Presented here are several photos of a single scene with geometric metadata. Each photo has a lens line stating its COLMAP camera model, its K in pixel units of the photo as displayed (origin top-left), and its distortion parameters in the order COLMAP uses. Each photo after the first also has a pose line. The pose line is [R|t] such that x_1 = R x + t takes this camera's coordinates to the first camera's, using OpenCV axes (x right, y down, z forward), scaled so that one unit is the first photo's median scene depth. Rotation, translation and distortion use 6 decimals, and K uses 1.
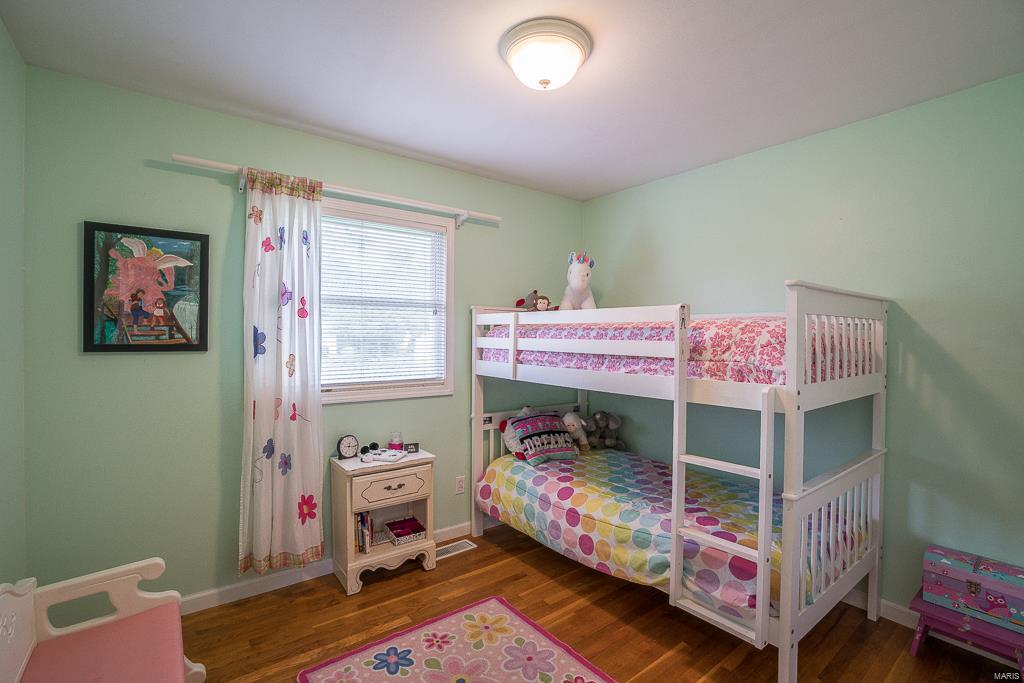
lens RADIAL K [[469.7, 0, 509.9], [0, 469.7, 340.1], [0, 0, 1]] dist [-0.063044, 0.026828]
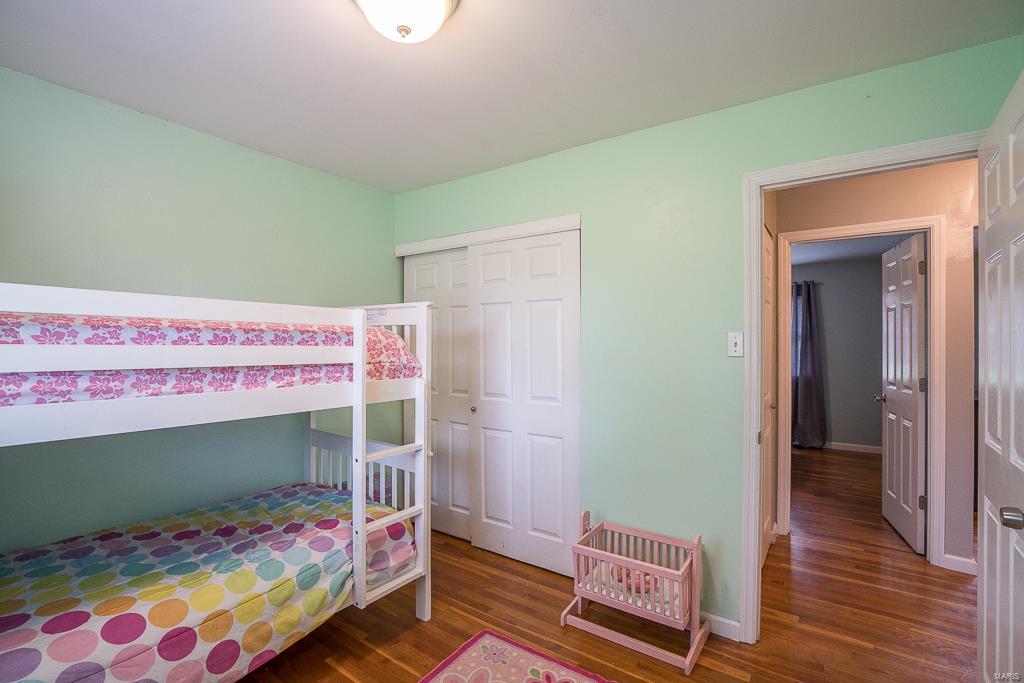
lens RADIAL K [[469.7, 0, 509.9], [0, 469.7, 340.1], [0, 0, 1]] dist [-0.063044, 0.026828]
pose [[-0.292003, -0.003202, 0.956412, -0.605941], [-0.000715, 0.999995, 0.003130, -0.011965], [-0.956417, 0.000230, -0.292004, 0.850929]]
